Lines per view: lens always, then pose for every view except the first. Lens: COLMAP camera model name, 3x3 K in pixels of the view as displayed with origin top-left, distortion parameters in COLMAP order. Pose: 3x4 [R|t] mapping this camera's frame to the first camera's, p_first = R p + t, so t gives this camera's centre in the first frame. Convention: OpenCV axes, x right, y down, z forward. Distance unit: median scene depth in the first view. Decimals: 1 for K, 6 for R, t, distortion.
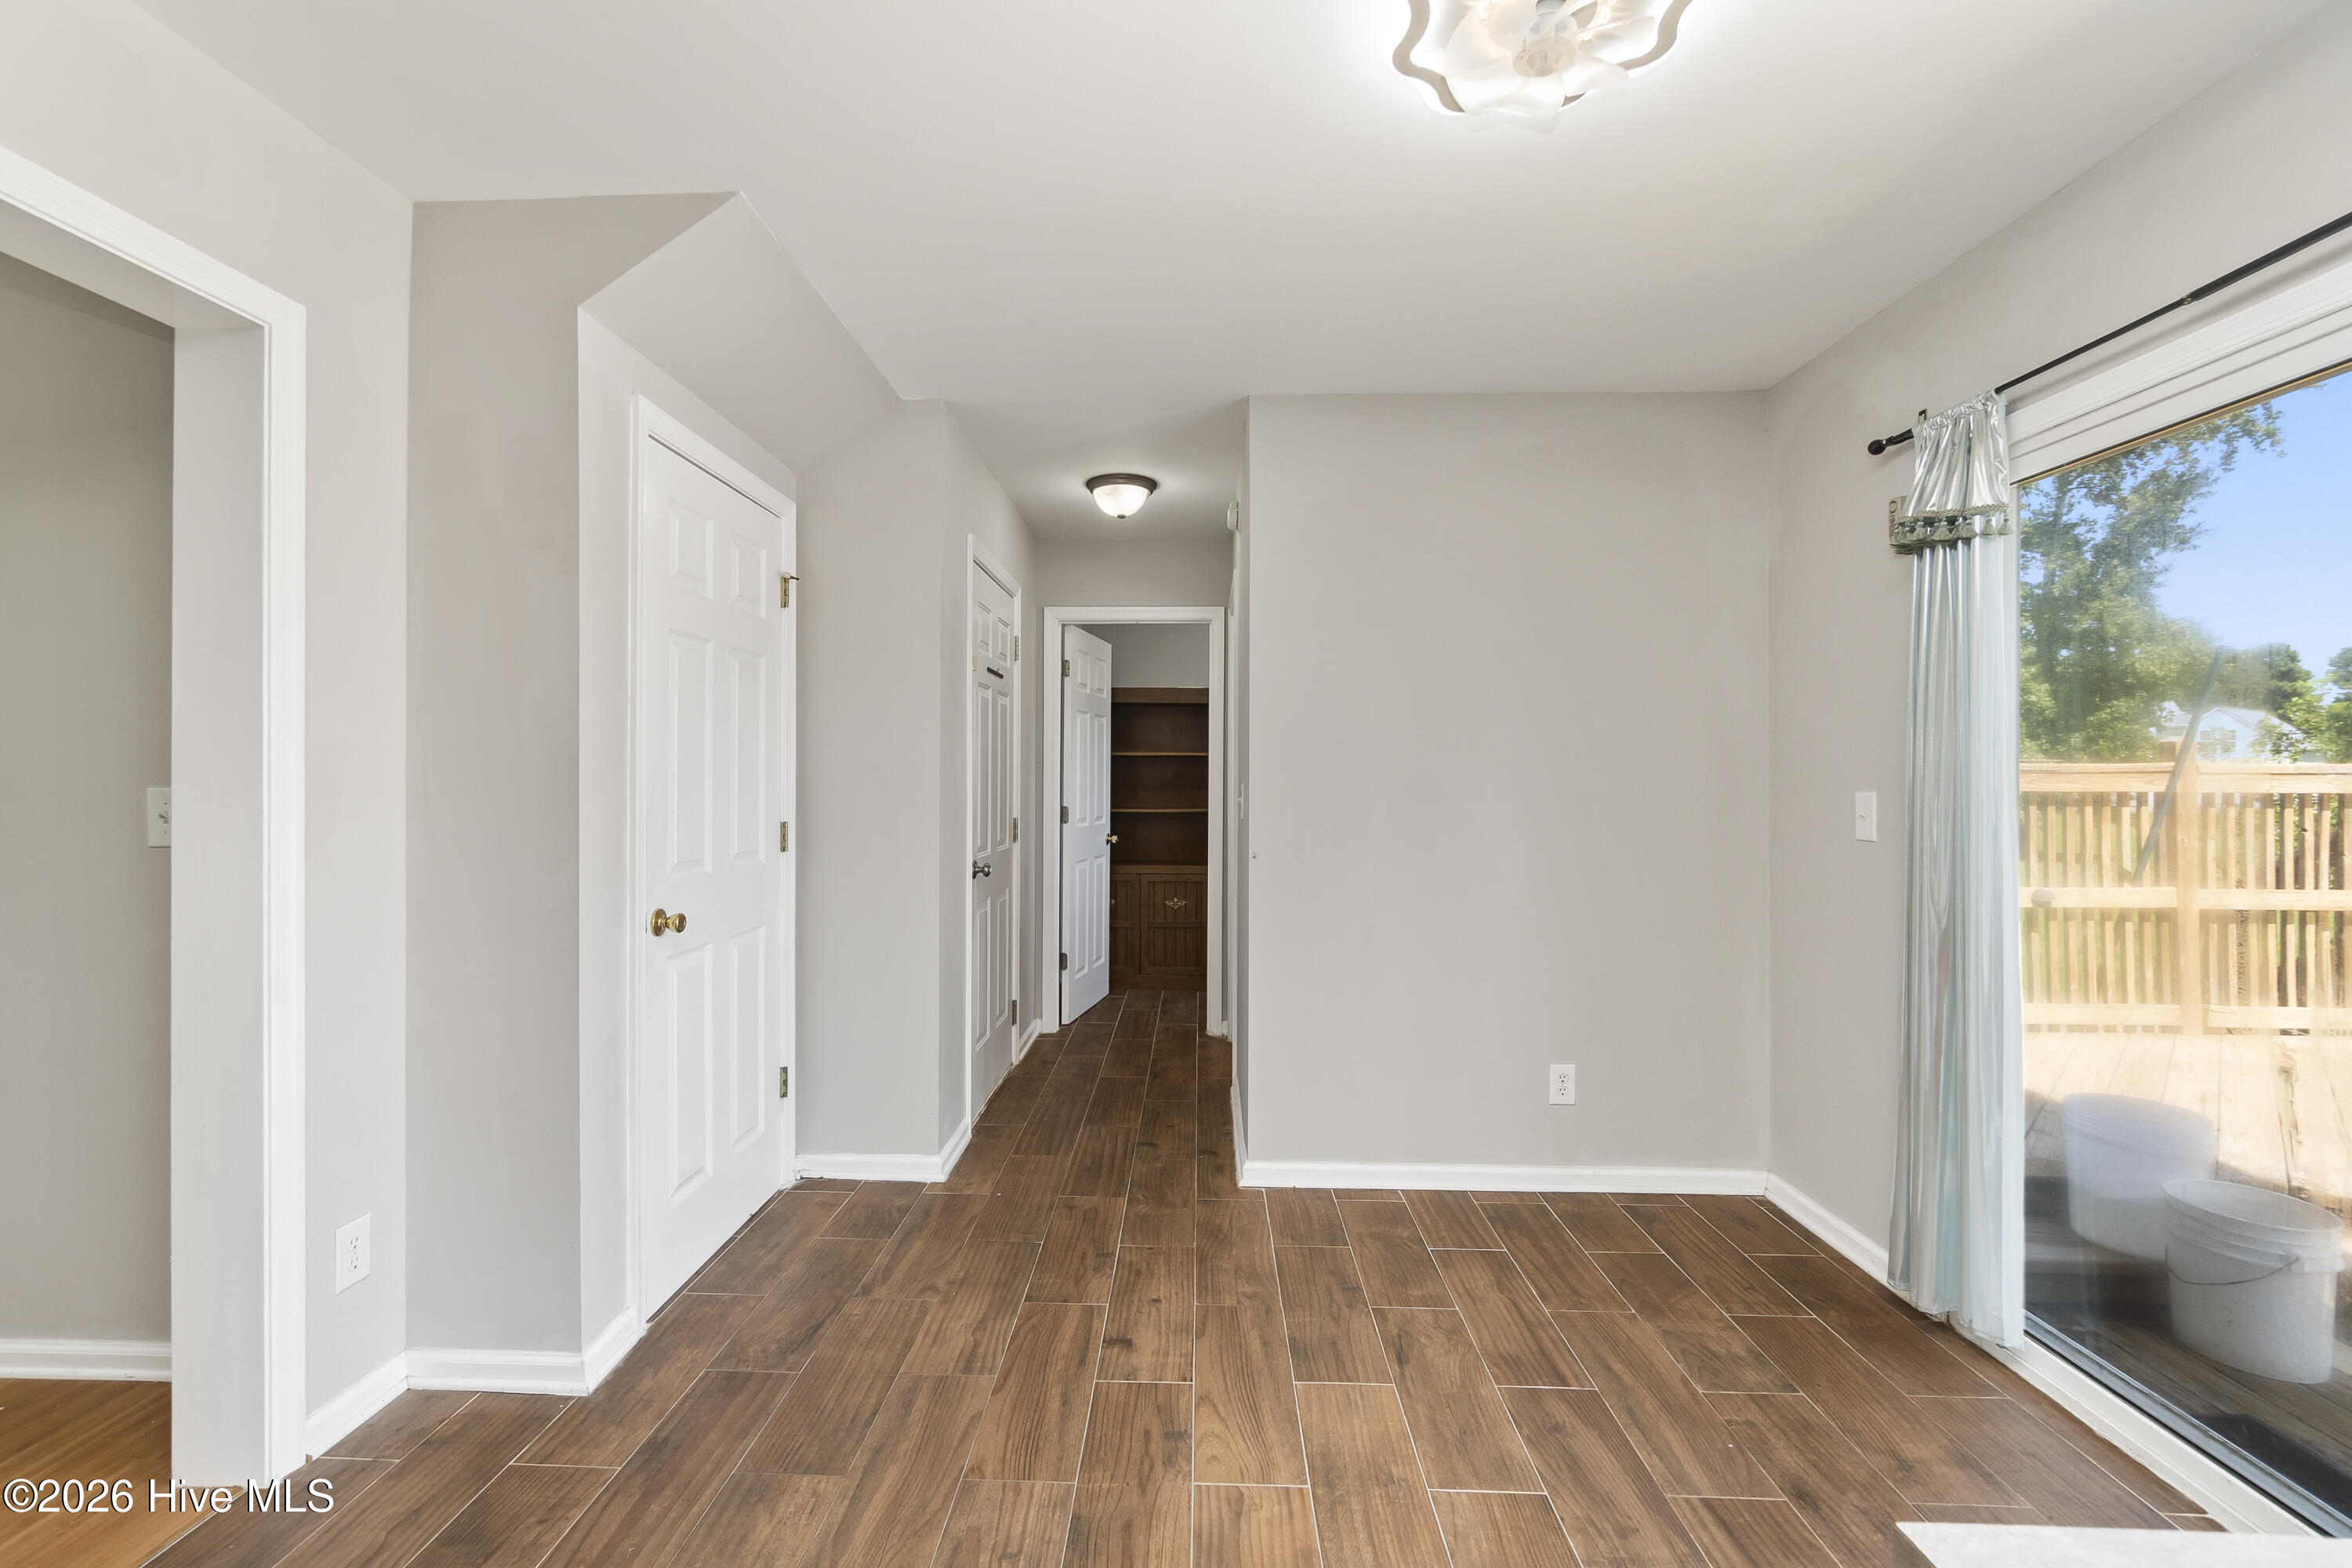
lens RADIAL K [[1010.8, 0, 1164.0], [0, 1010.8, 774.9], [0, 0, 1]] dist [-0.005093, 0.000591]
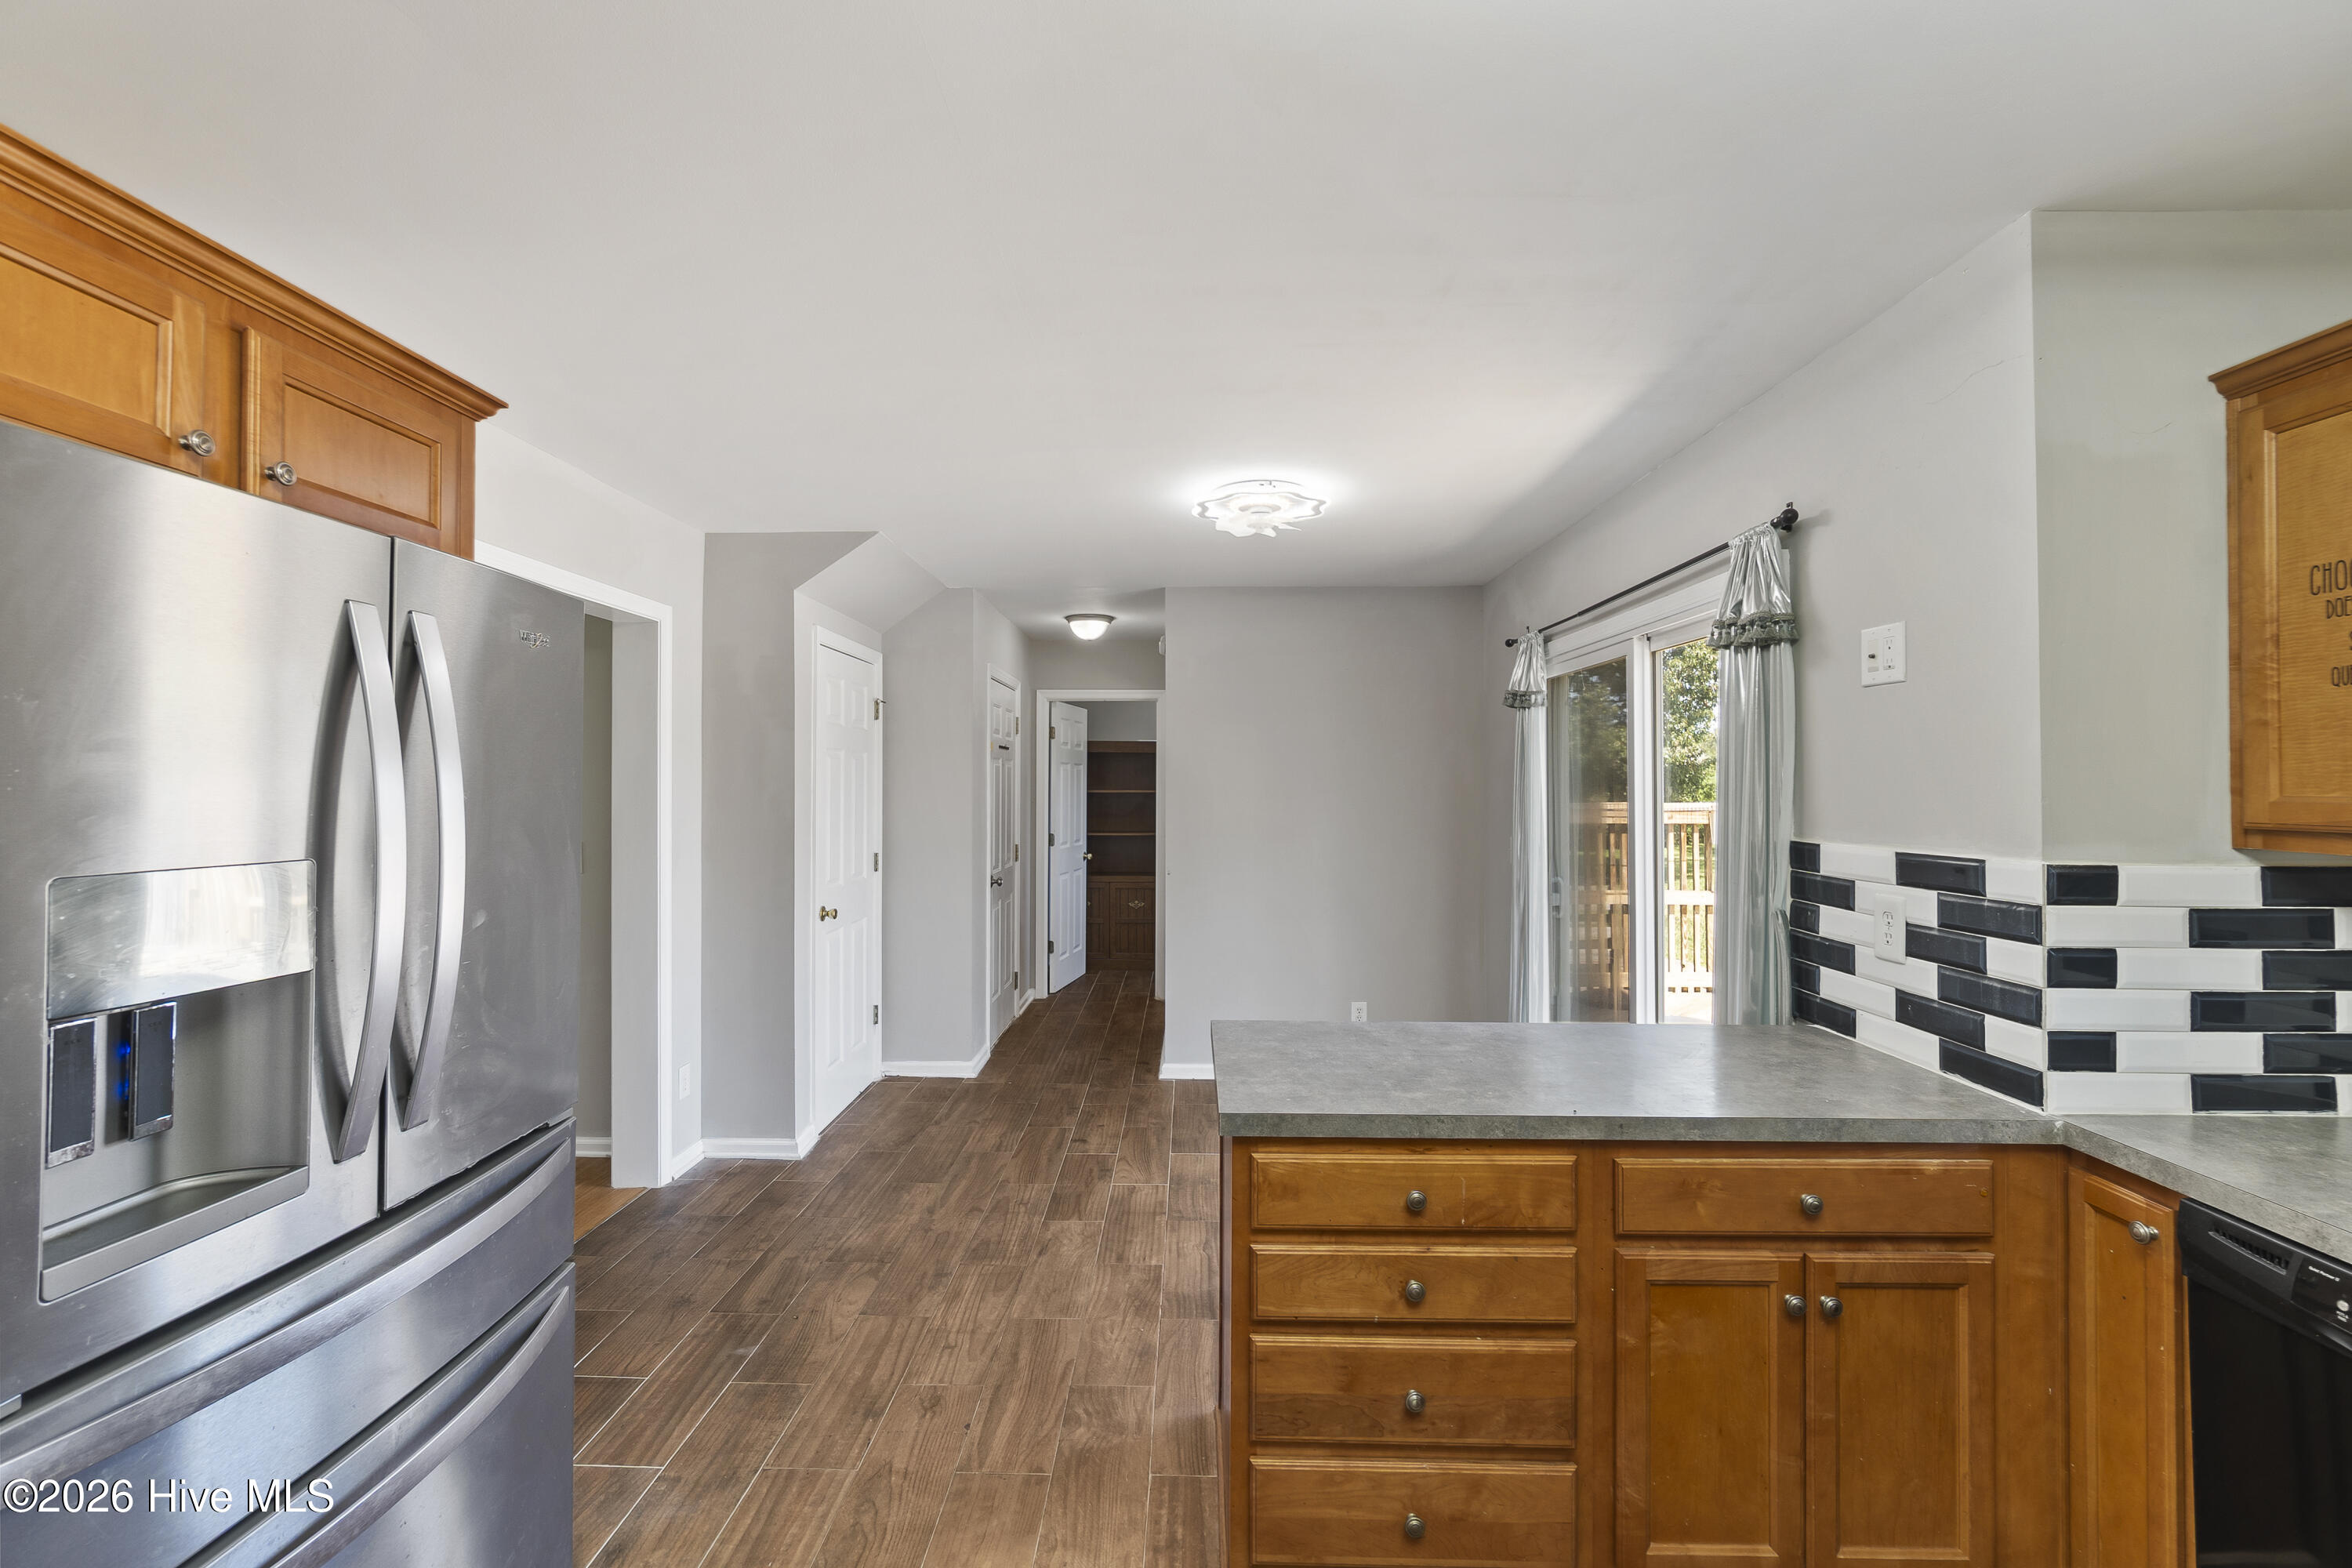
lens RADIAL K [[1007.1, 0, 1167.1], [0, 1007.1, 779.9], [0, 0, 1]] dist [0.002619, 0.000482]
pose [[0.999914, -0.001327, 0.013019, 0.067781], [0.001326, 0.999999, 0.000062, -0.070115], [-0.013019, -0.000045, 0.999915, -0.616535]]
